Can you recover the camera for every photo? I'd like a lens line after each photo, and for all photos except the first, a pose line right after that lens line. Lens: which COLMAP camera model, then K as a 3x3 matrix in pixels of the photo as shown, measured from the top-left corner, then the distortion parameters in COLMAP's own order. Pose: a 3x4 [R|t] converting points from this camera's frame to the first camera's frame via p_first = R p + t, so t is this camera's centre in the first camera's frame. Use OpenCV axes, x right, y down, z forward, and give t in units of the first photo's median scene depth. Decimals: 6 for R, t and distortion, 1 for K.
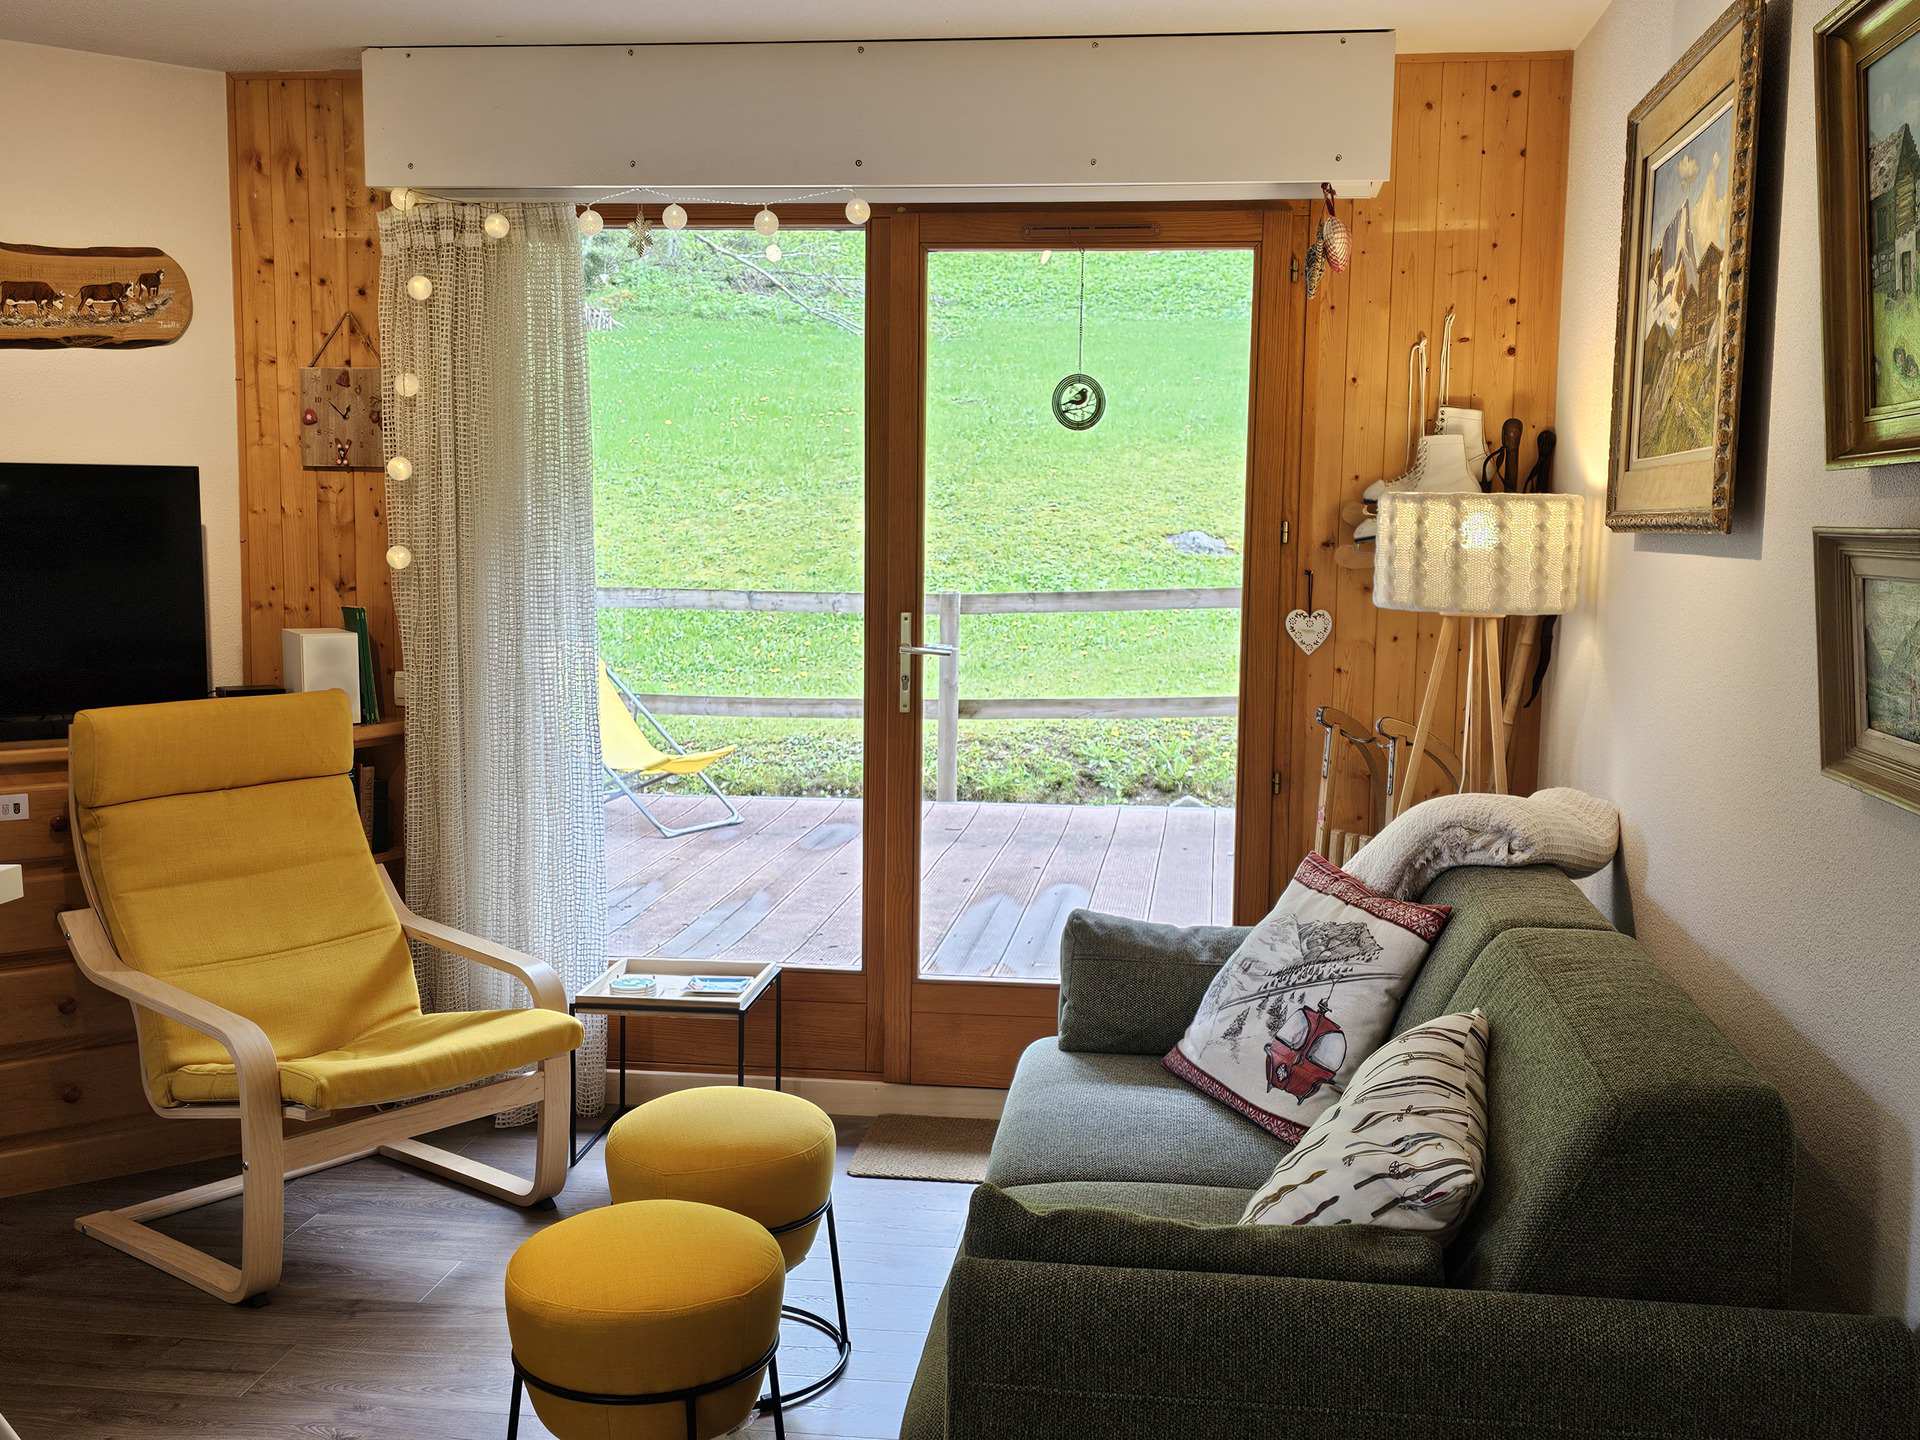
lens RADIAL K [[1960.2, 0, 960.0], [0, 1960.2, 720.0], [0, 0, 1]] dist [0.129805, -0.187331]
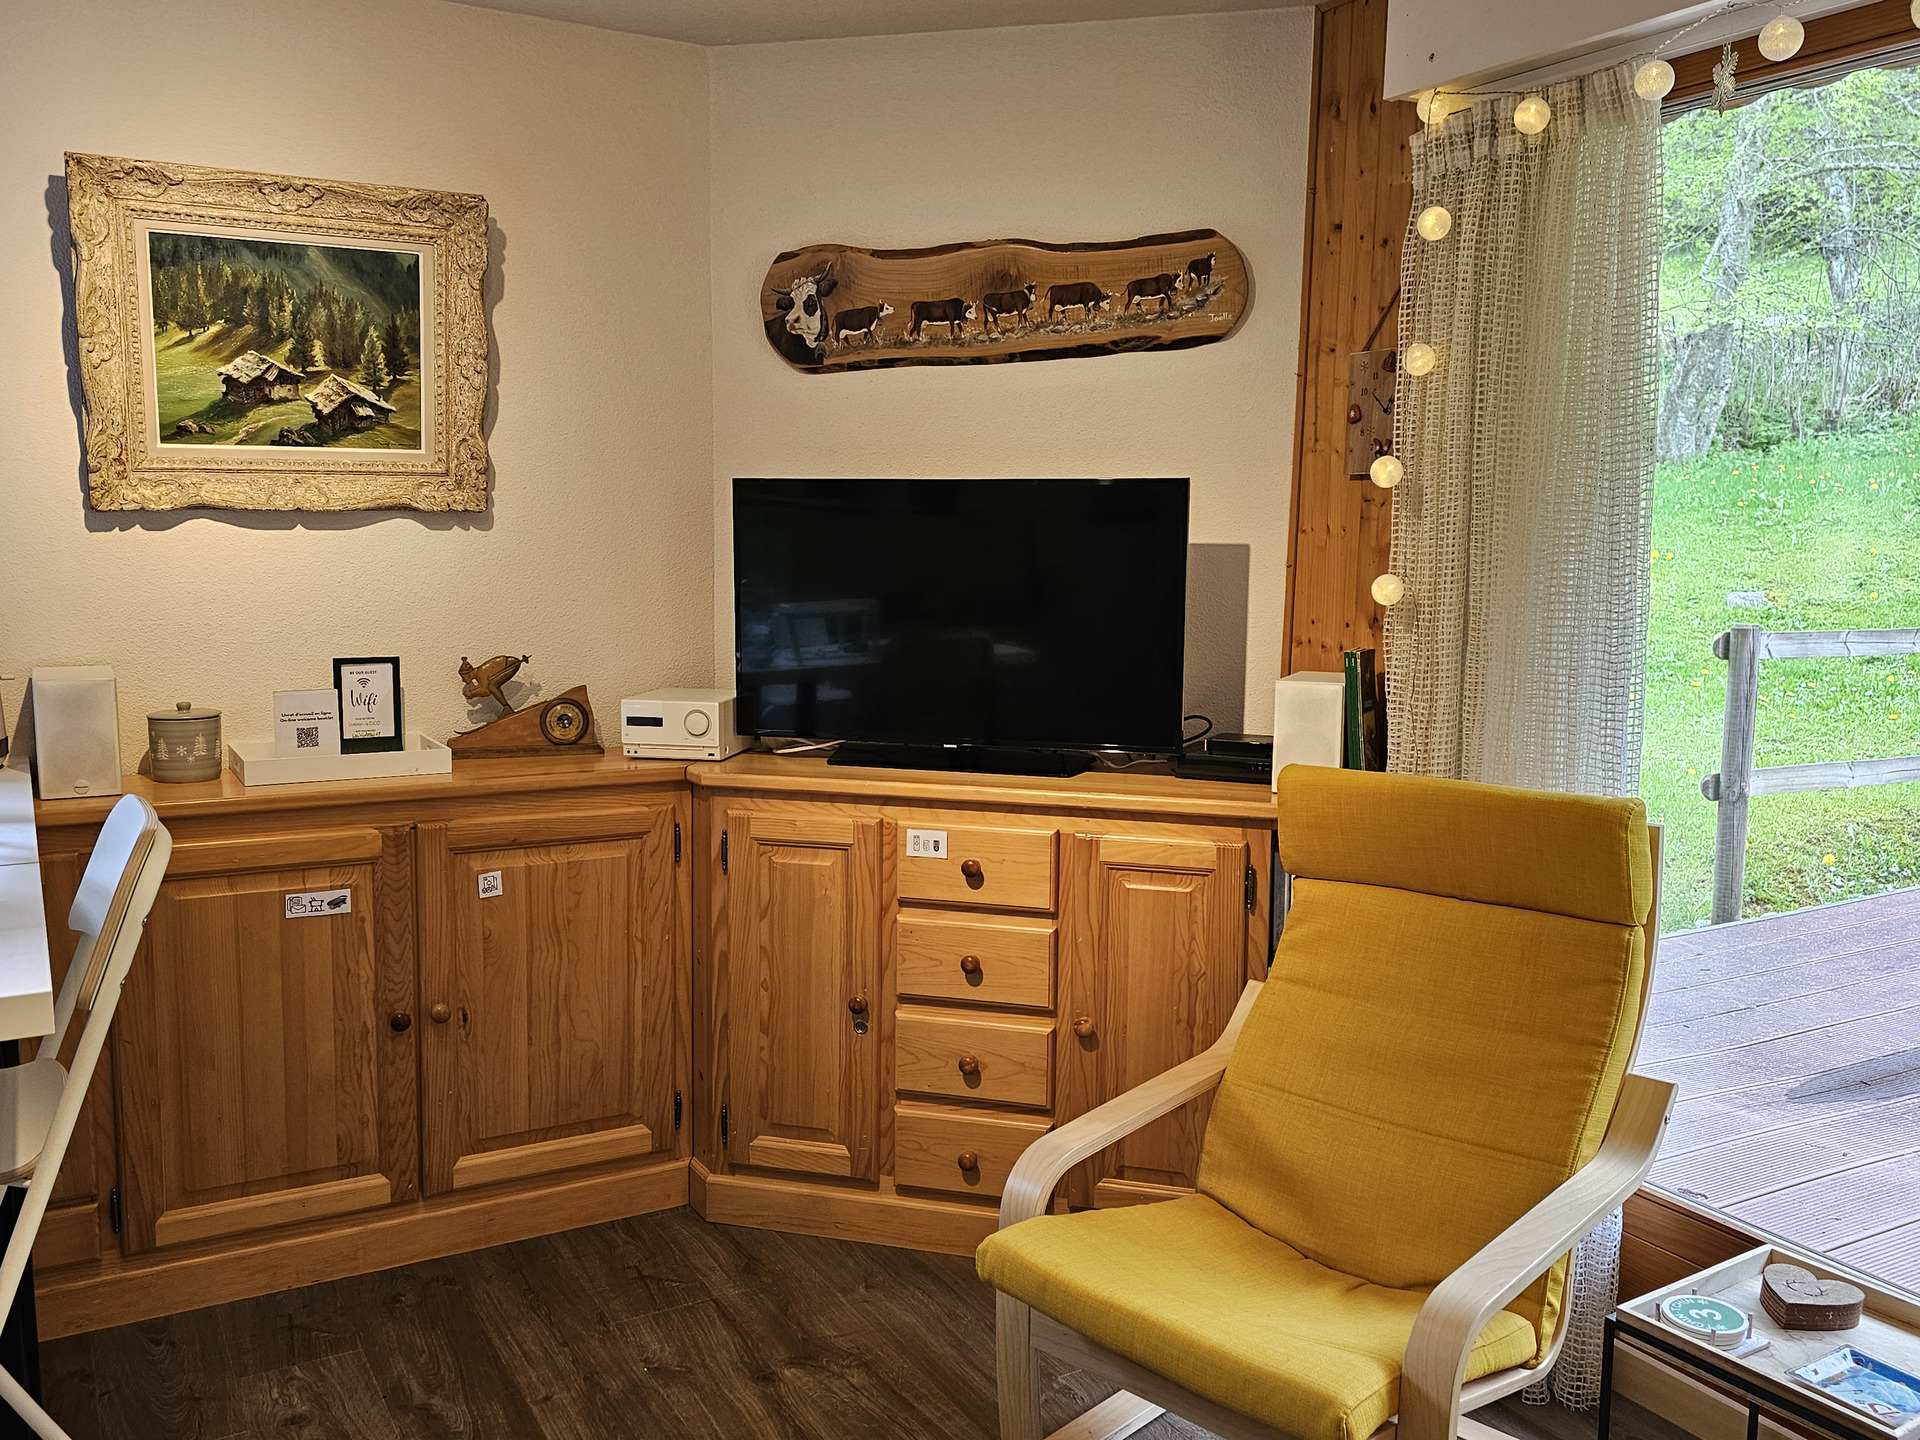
lens RADIAL K [[1609.3, 0, 981.8], [0, 1609.3, 718.8], [0, 0, 1]] dist [0.134298, -0.200507]
pose [[0.614596, 0.095478, -0.783043, 0.120340], [-0.090805, 0.994613, 0.050003, -0.051380], [0.783598, 0.040373, 0.619955, 0.508060]]
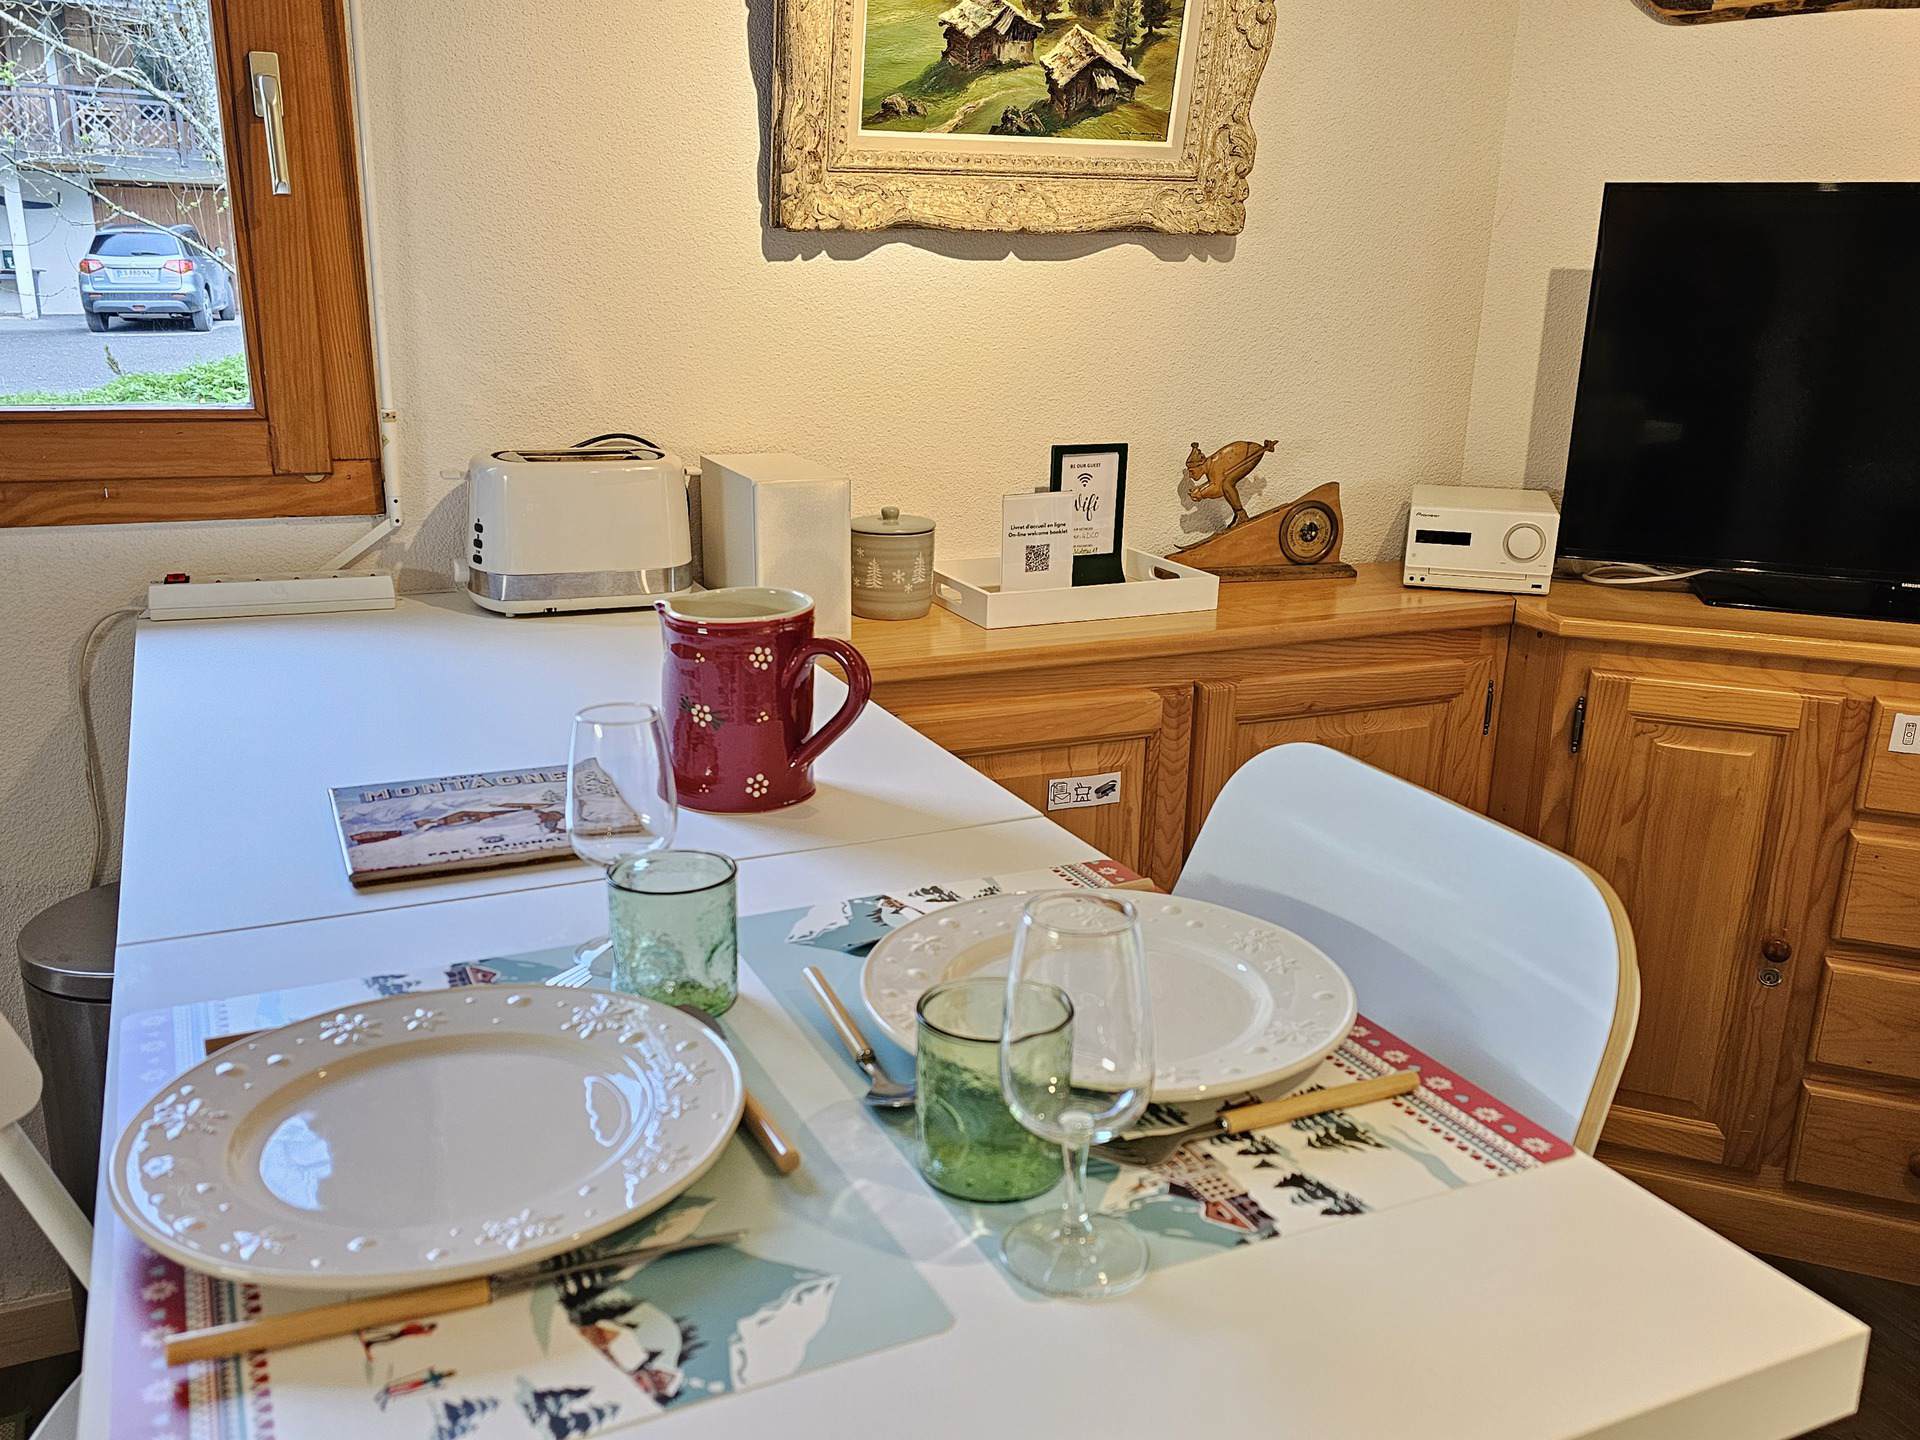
lens RADIAL K [[1609.3, 0, 981.8], [0, 1609.3, 718.8], [0, 0, 1]] dist [0.134298, -0.200507]
pose [[0.549453, 0.242846, -0.799454, -0.204797], [-0.109377, 0.969501, 0.219328, -0.041894], [0.828335, -0.033069, 0.559257, 0.416381]]
